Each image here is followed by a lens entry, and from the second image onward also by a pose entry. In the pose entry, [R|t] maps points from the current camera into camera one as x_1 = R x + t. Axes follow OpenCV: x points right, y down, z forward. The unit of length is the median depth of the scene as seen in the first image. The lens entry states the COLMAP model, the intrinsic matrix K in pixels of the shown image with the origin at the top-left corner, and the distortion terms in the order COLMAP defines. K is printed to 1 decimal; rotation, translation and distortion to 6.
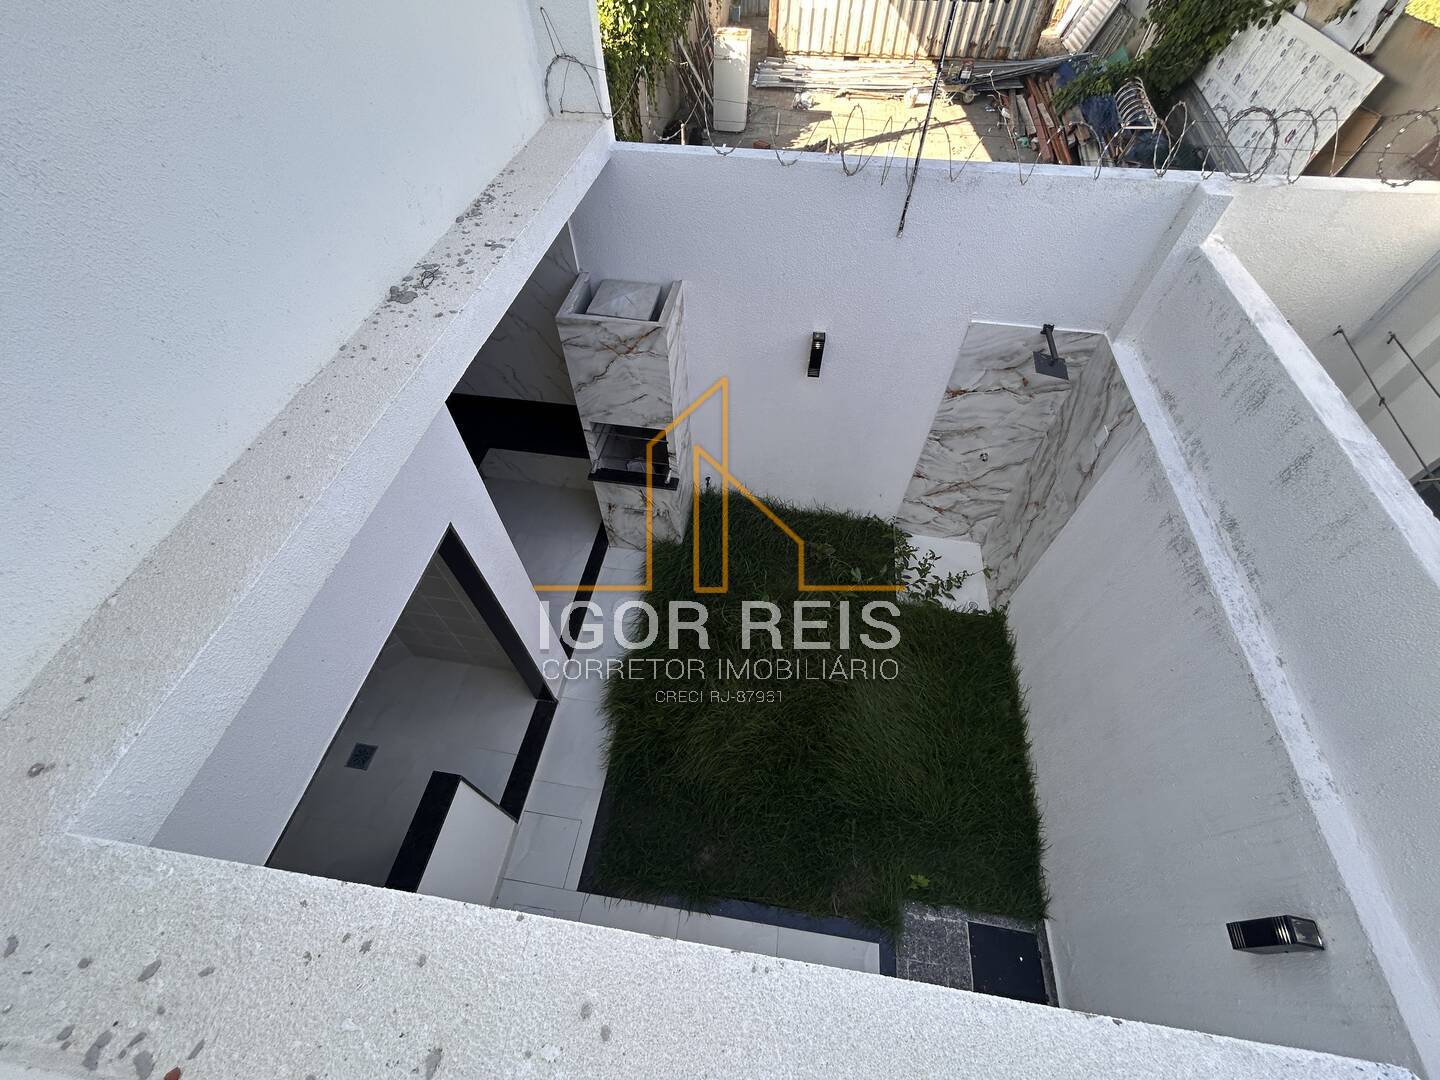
lens RADIAL K [[582.3, 0, 722.8], [0, 582.3, 541.4], [0, 0, 1]] dist [0.010396, -0.000089]
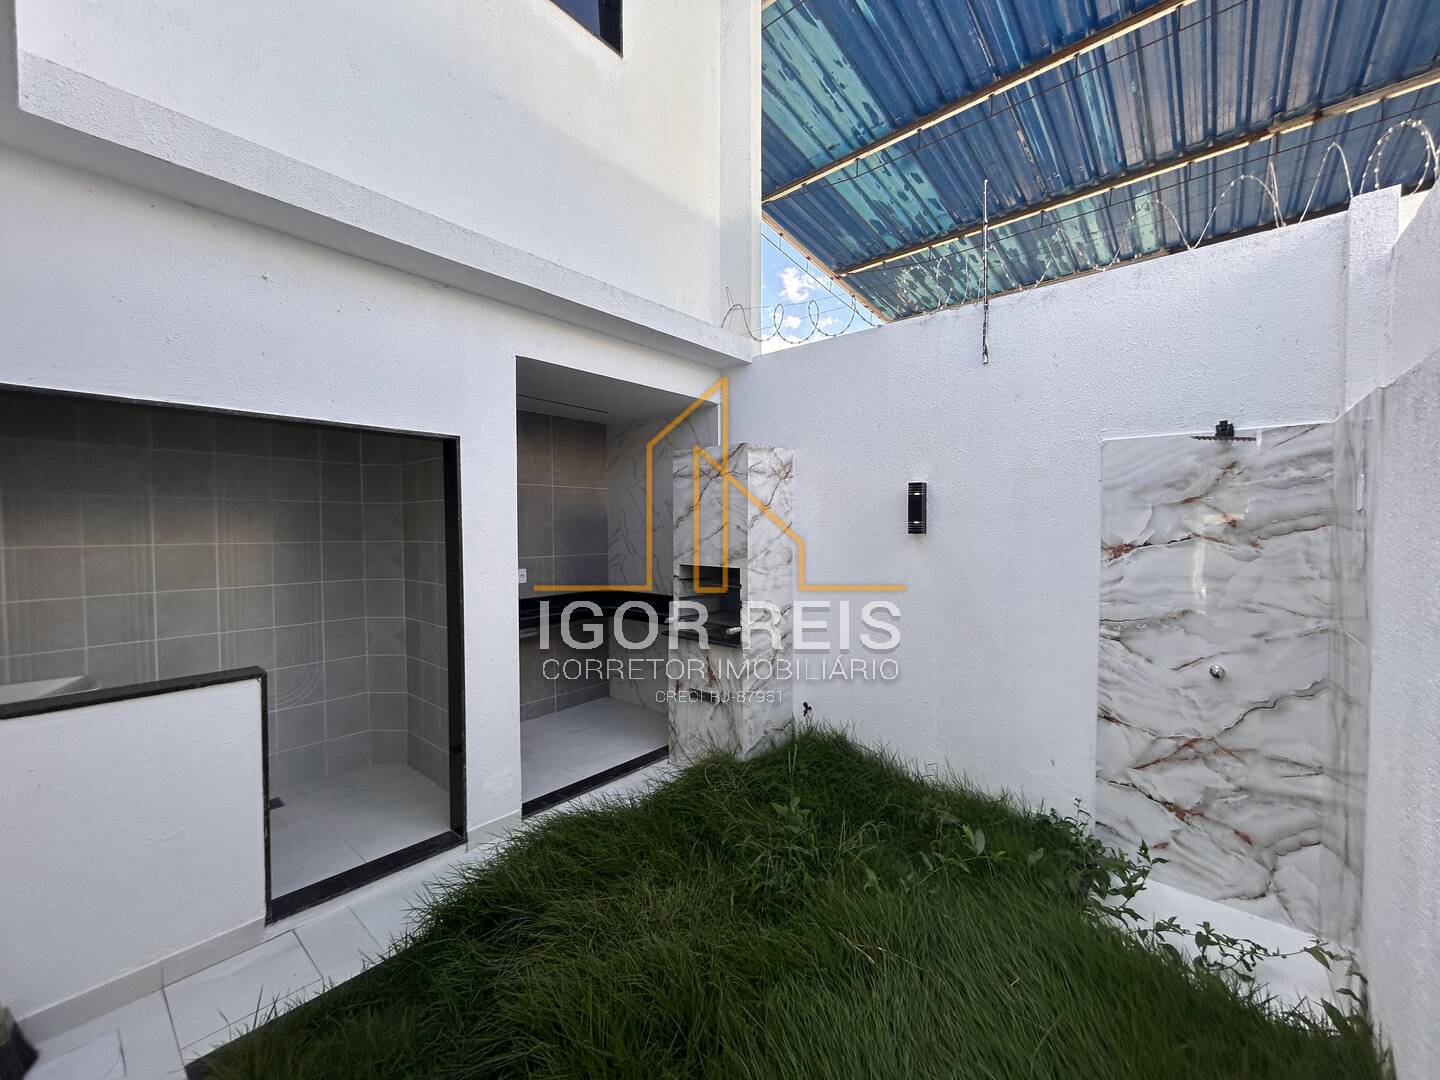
lens RADIAL K [[582.3, 0, 718.2], [0, 582.3, 544.2], [0, 0, 1]] dist [0.010396, -0.000089]
pose [[0.849614, 0.014472, -0.527206, 0.356023], [-0.420546, 0.621830, -0.660658, 0.407000], [0.318271, 0.783019, 0.534402, 0.455598]]
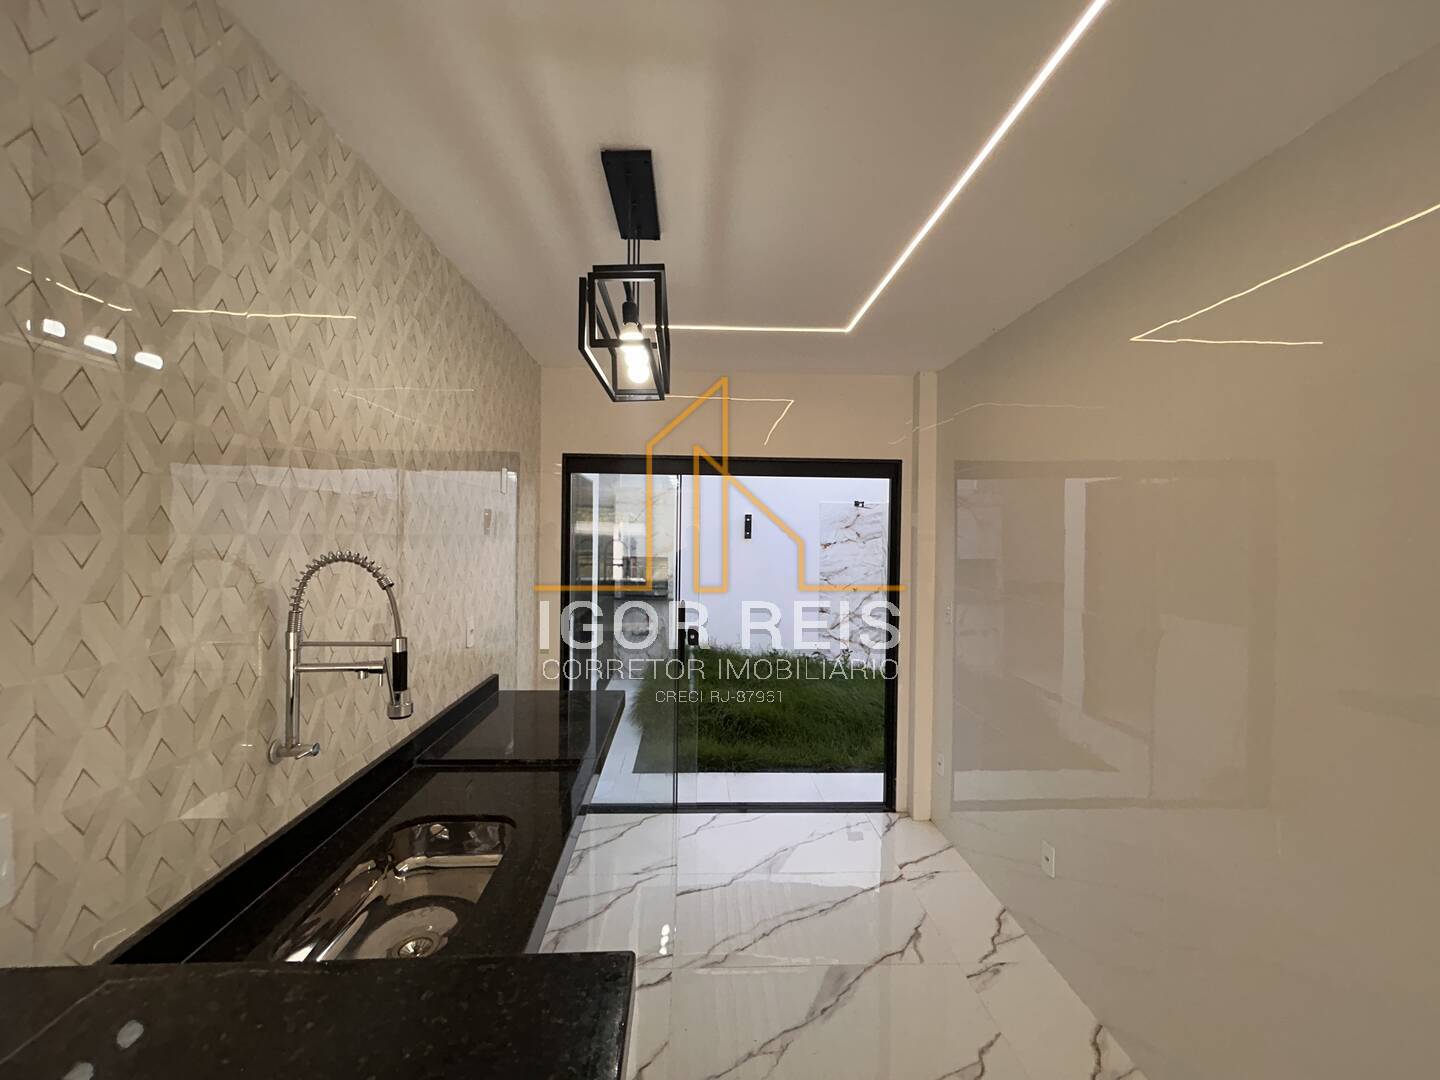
lens RADIAL K [[582.3, 0, 718.1], [0, 582.3, 536.9], [0, 0, 1]] dist [0.010396, -0.000089]
pose [[0.983067, 0.009028, 0.183023, -0.263449], [0.140090, 0.606821, -0.782396, 1.095625], [-0.118126, 0.794788, 0.595281, -0.066551]]
